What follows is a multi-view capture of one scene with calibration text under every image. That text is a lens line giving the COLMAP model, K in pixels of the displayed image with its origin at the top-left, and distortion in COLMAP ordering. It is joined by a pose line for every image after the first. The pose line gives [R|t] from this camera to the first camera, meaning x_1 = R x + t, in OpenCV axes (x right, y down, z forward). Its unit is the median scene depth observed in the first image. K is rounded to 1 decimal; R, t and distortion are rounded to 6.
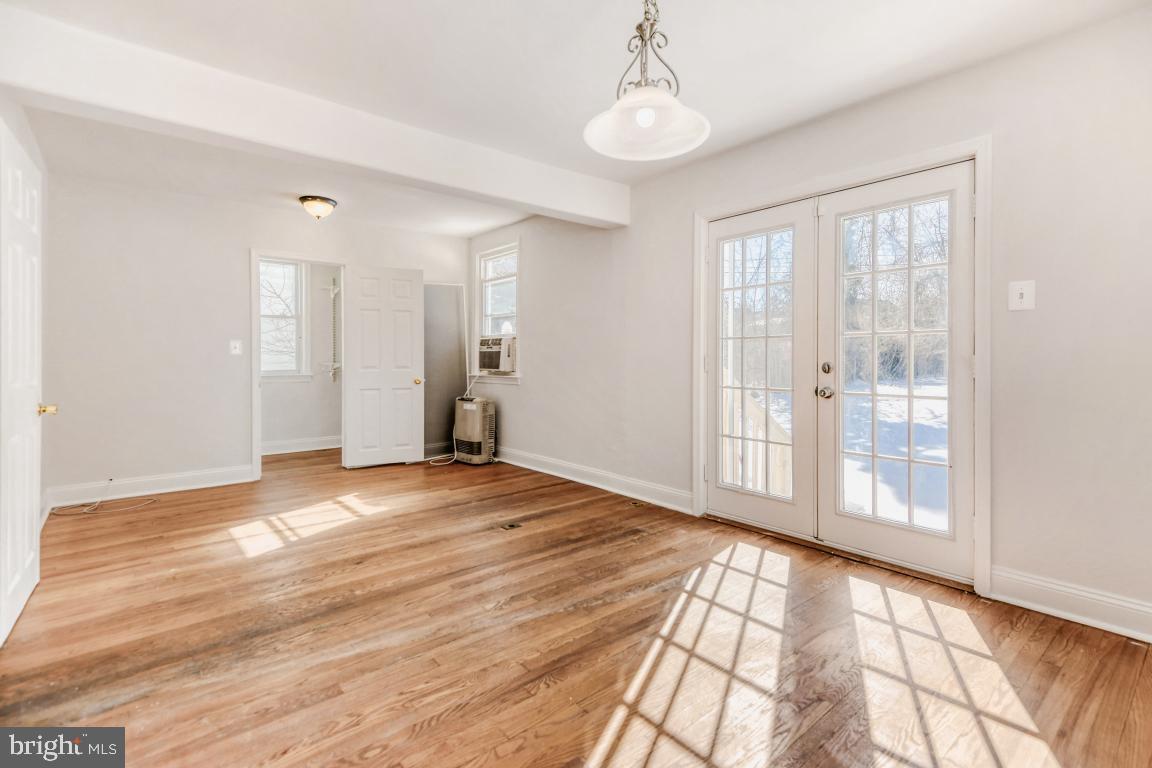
lens RADIAL K [[508.6, 0, 590.0], [0, 508.6, 351.9], [0, 0, 1]] dist [0.027922, -0.013101]
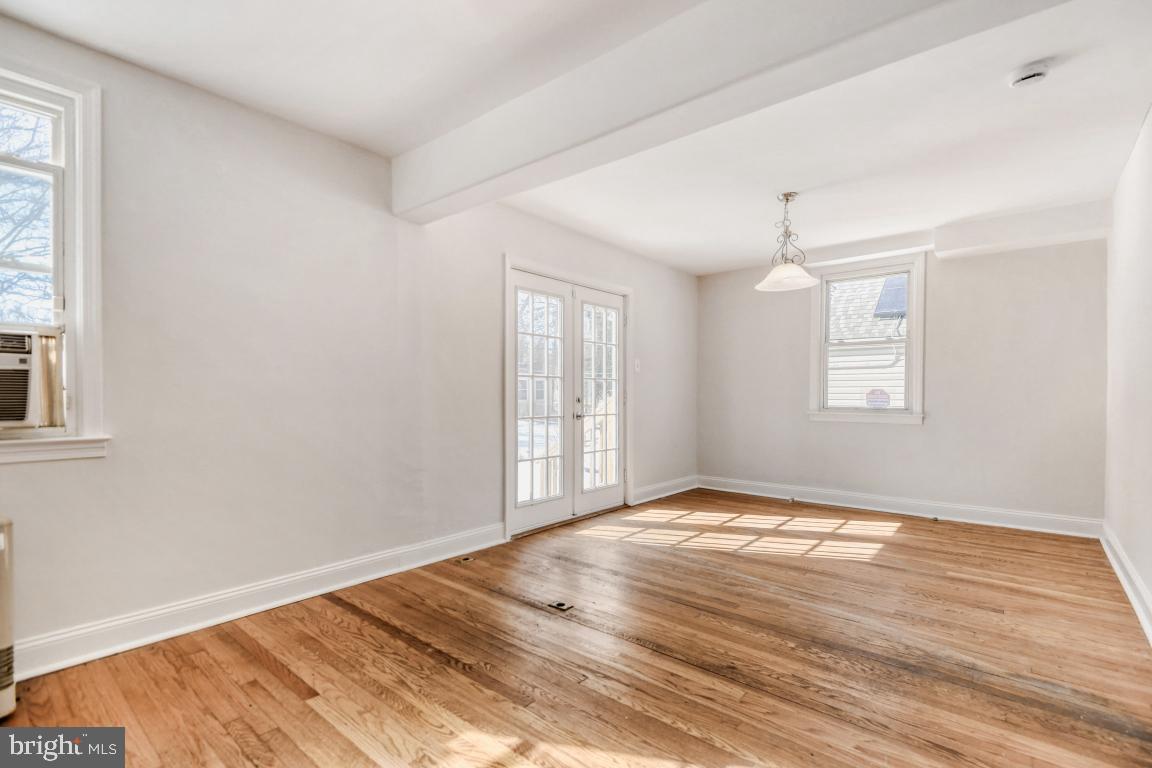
lens RADIAL K [[531.3, 0, 576.0], [0, 531.3, 384.0], [0, 0, 1]] dist [0.028856, -0.017354]
pose [[-0.138828, 0.017455, 0.990163, -1.378213], [-0.015580, 0.999682, -0.019807, 0.022042], [-0.990194, -0.018176, -0.138512, 1.543383]]
